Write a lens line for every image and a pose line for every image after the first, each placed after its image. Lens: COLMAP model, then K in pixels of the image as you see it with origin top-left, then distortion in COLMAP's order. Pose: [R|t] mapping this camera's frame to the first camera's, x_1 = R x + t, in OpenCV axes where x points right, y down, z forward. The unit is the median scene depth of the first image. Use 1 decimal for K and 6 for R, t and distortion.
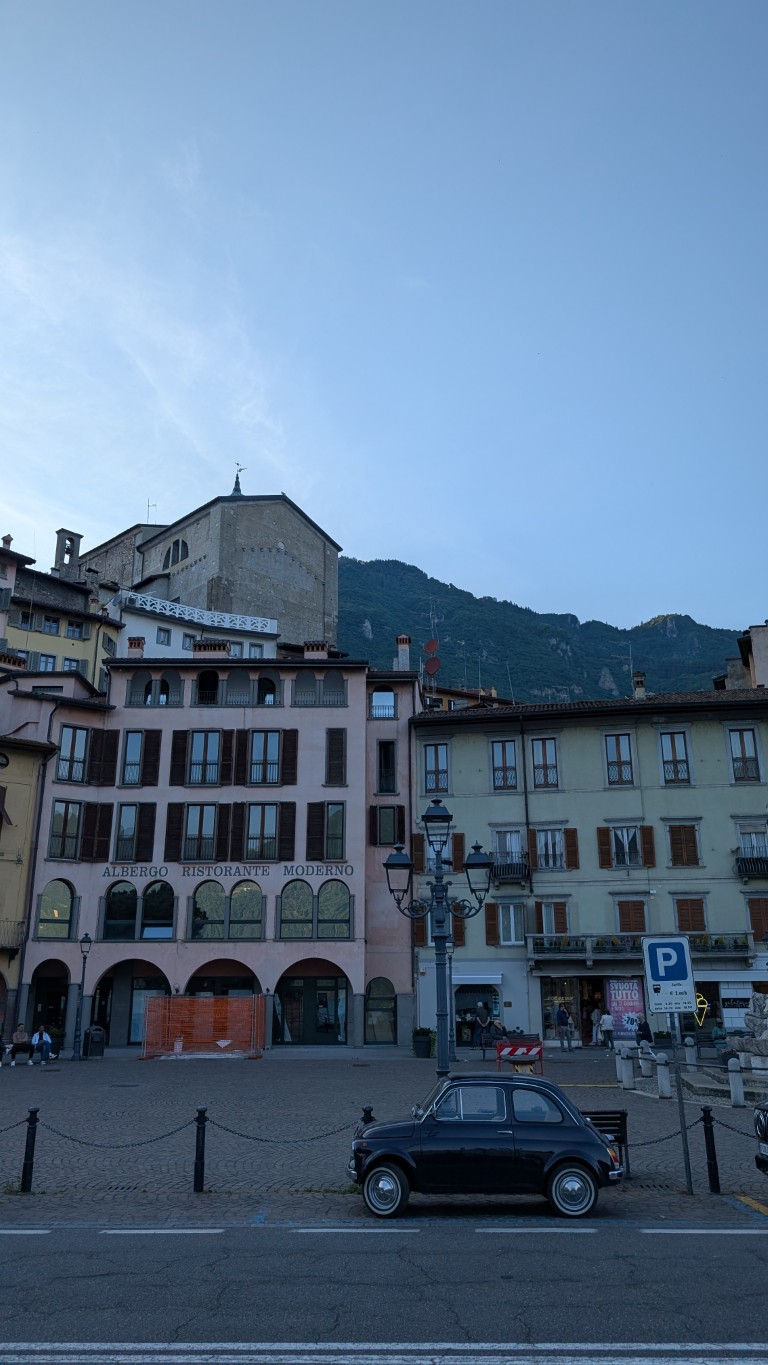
lens RADIAL K [[996.2, 0, 384.3], [0, 996.2, 676.2], [0, 0, 1]] dist [0.034743, -0.008876]
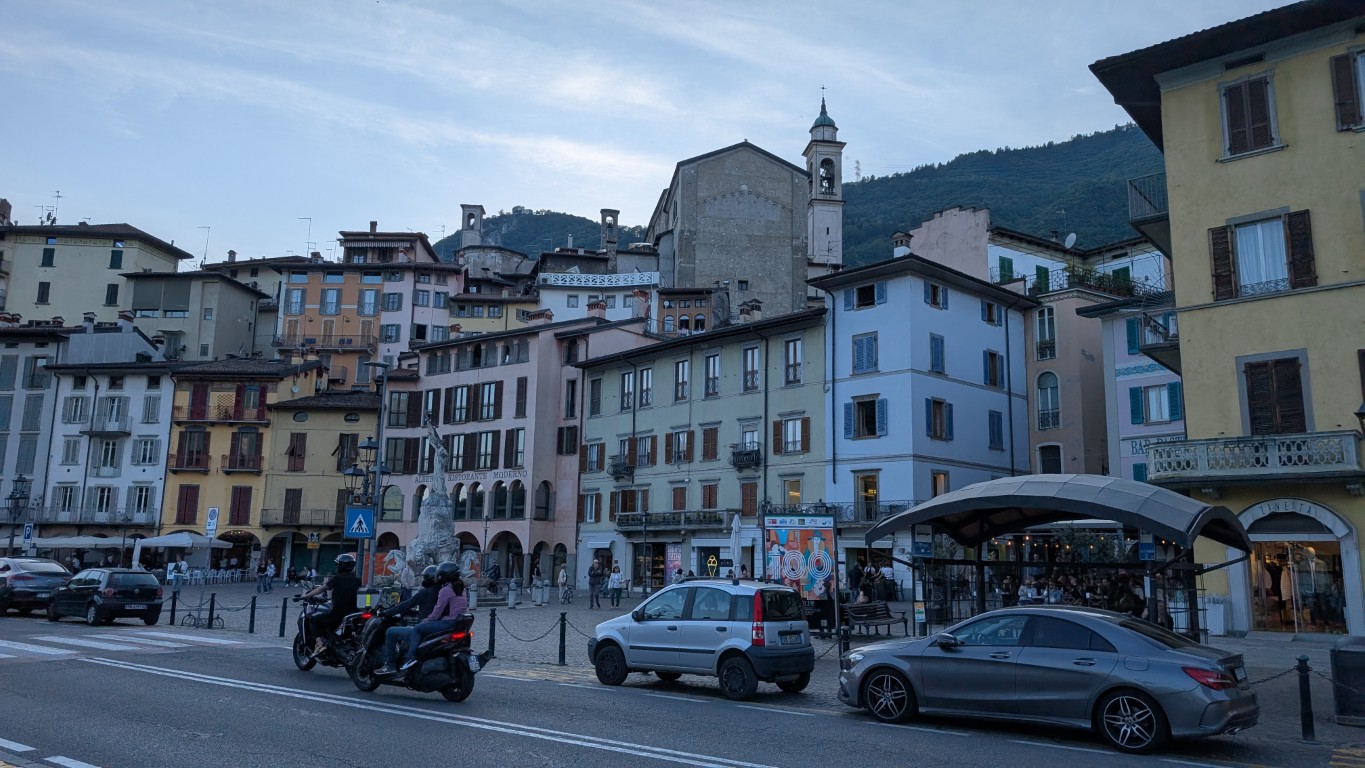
lens RADIAL K [[996.2, 0, 681.3], [0, 996.2, 389.7], [0, 0, 1]] dist [0.034743, -0.008876]
pose [[0.804101, -0.086450, -0.588173, 1.009842], [0.164101, 0.983208, 0.079832, -0.007596], [0.571395, -0.160713, 0.804785, -0.040012]]
